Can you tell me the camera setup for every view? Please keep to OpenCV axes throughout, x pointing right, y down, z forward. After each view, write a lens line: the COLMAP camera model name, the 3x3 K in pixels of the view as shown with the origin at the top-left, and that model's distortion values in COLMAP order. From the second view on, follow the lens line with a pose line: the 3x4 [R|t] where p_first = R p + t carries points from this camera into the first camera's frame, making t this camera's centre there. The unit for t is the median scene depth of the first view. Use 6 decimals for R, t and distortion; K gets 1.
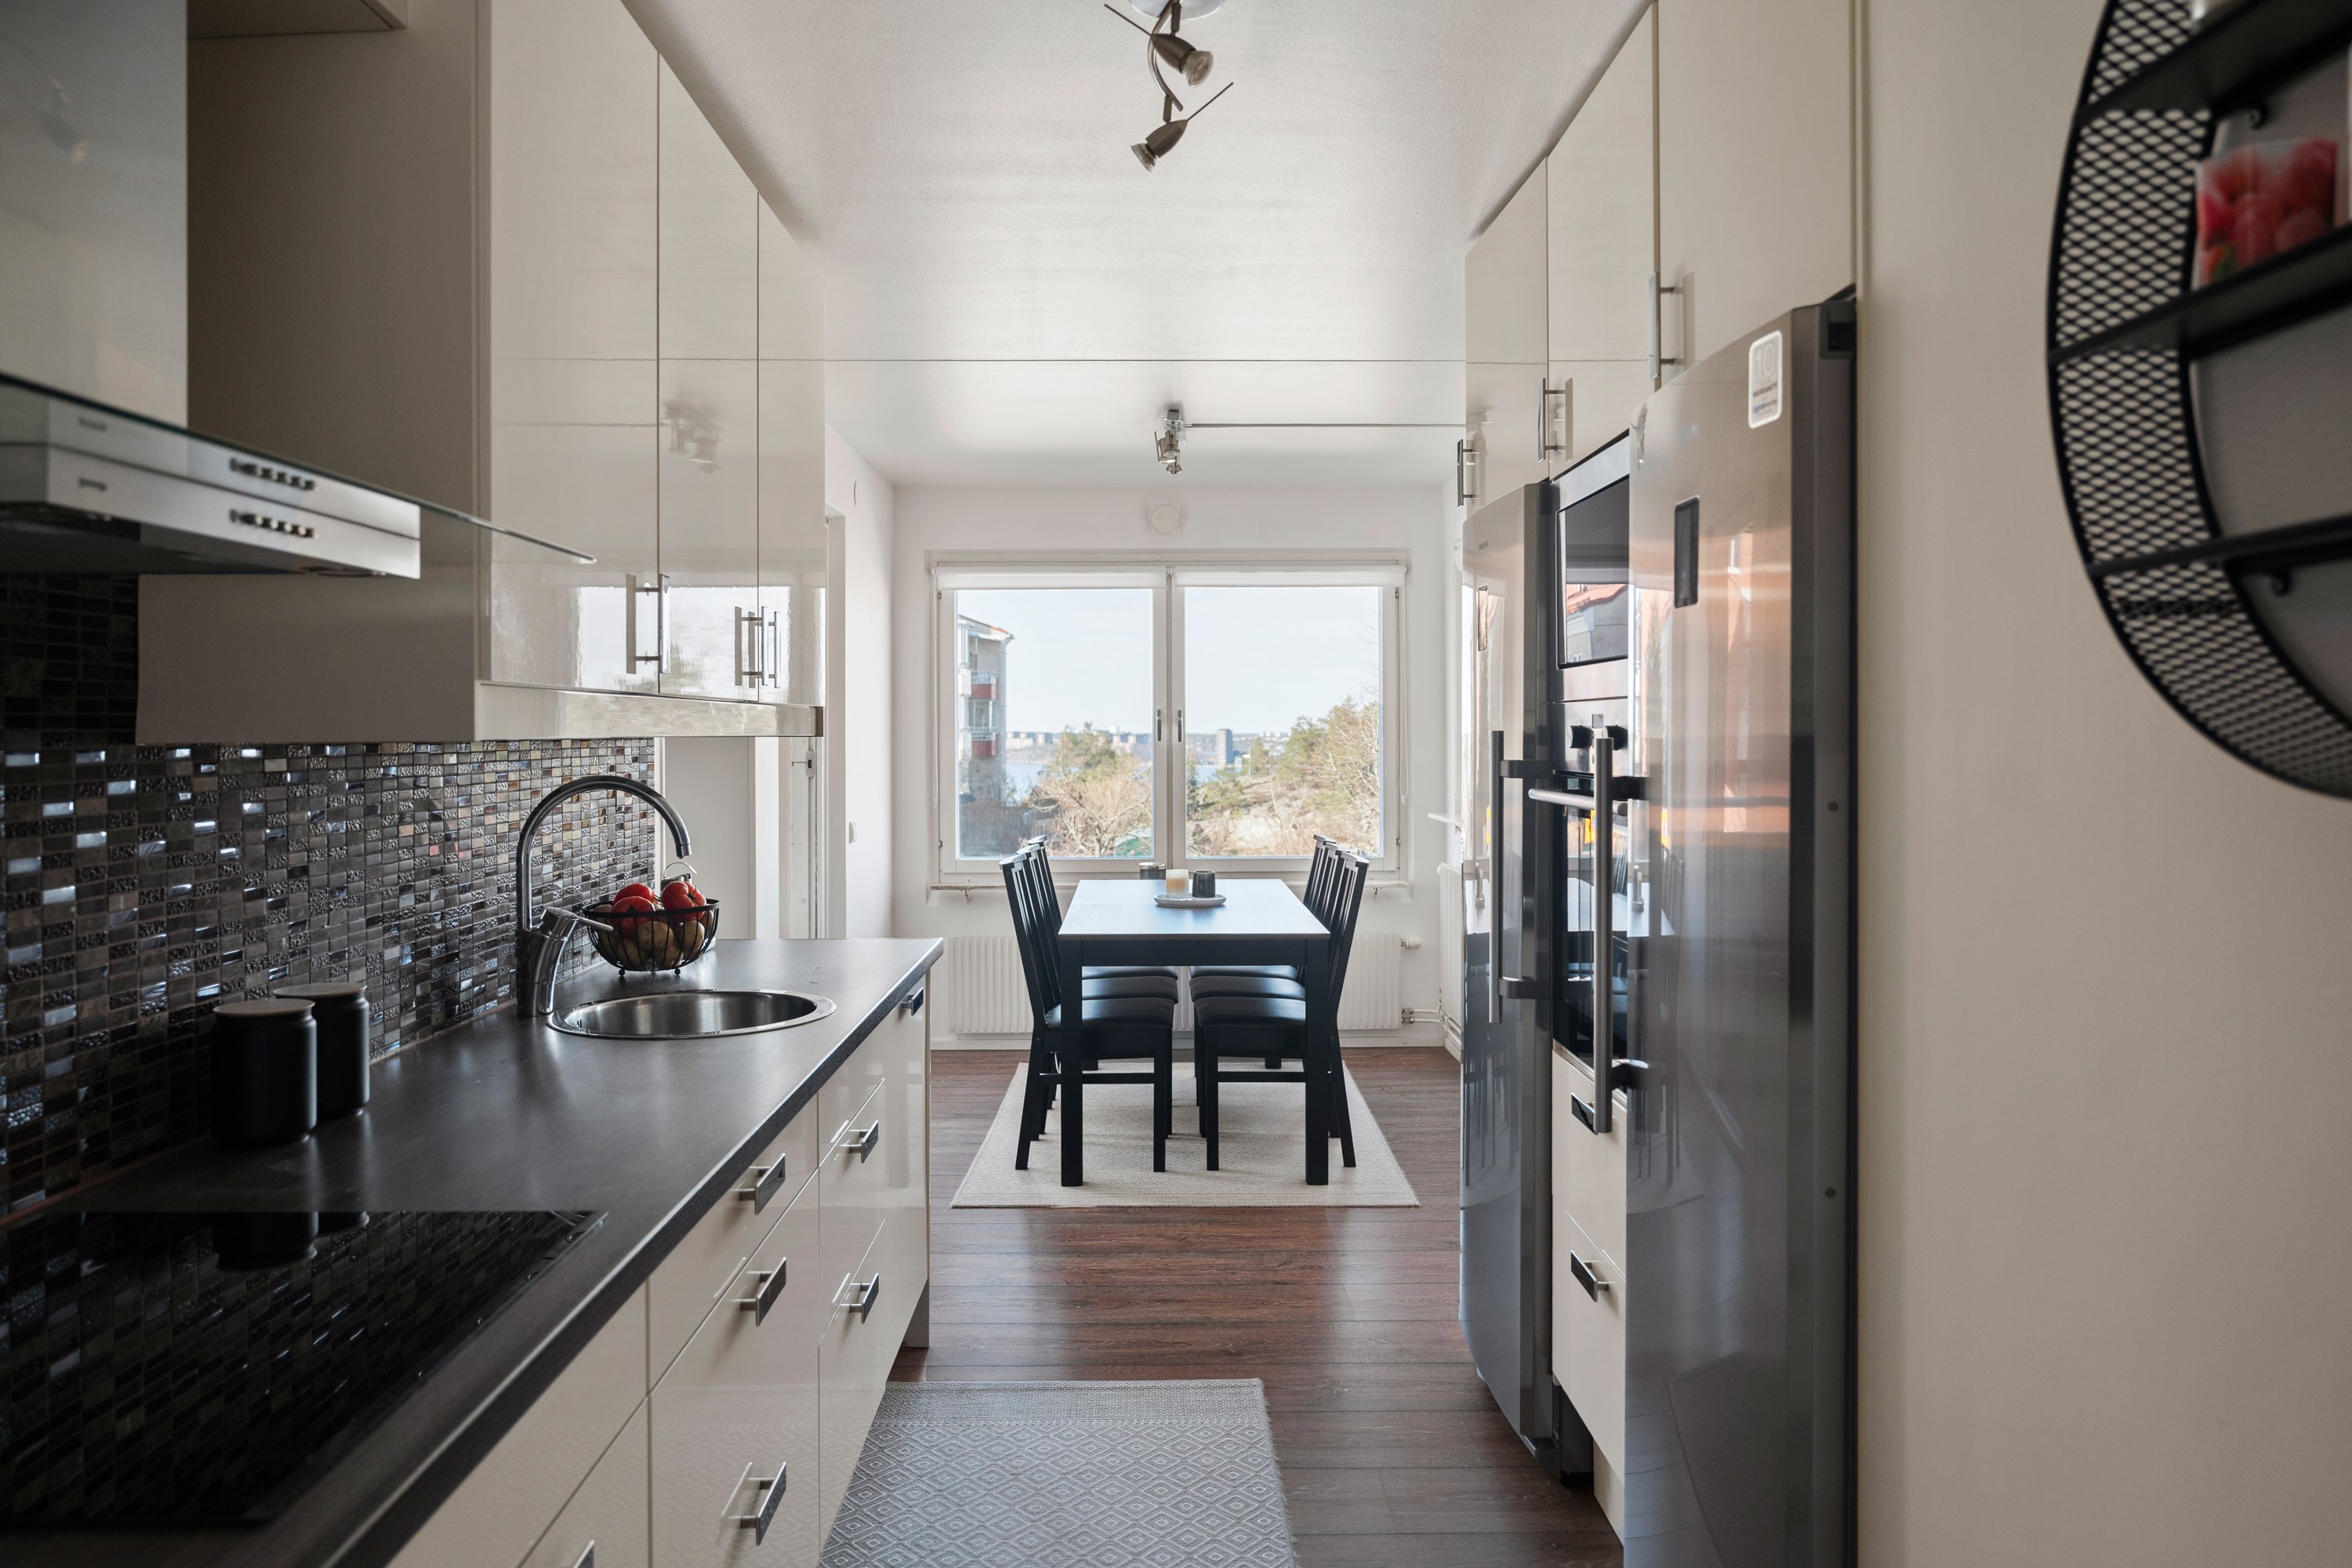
lens RADIAL K [[1637.1, 0, 1178.2], [0, 1637.1, 741.6], [0, 0, 1]] dist [-0.010017, -0.003825]
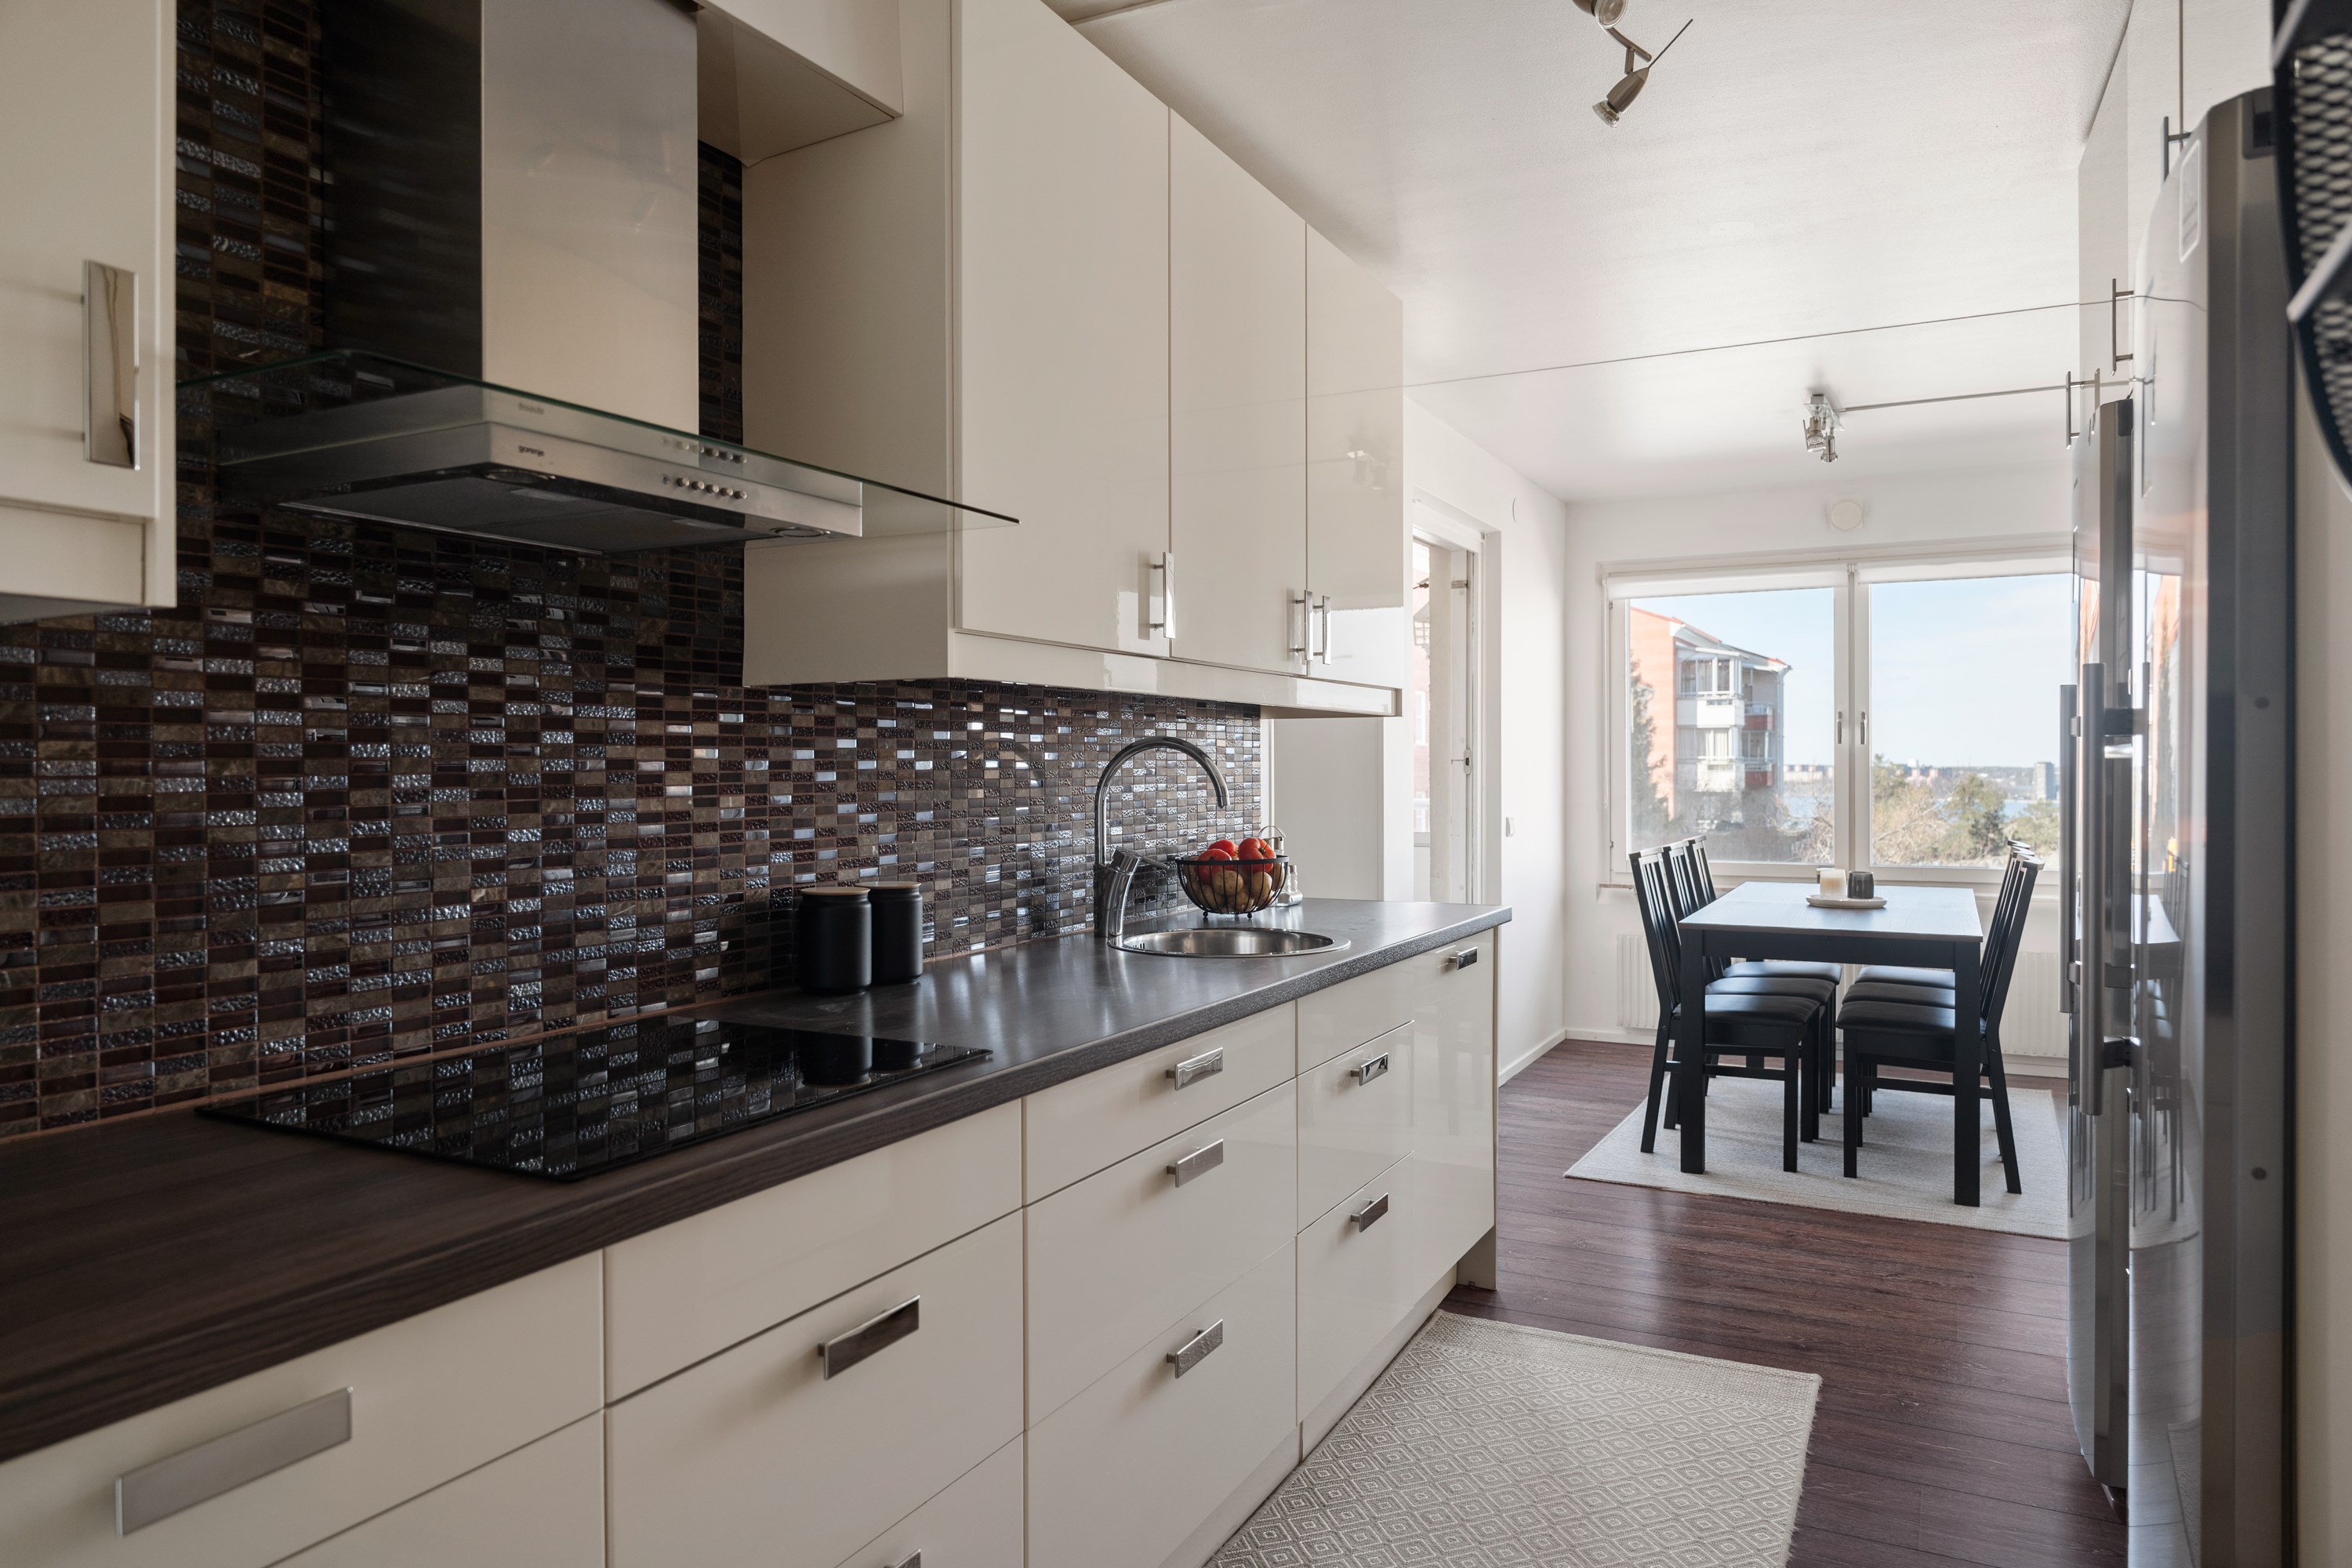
lens RADIAL K [[1525.3, 0, 1176.0], [0, 1525.3, 784.0], [0, 0, 1]] dist [-0.024199, 0.022818]
pose [[0.874389, 0.004443, -0.485206, 0.134574], [-0.003361, 0.999990, 0.003100, 0.036265], [0.485215, -0.001079, 0.874394, 0.032492]]
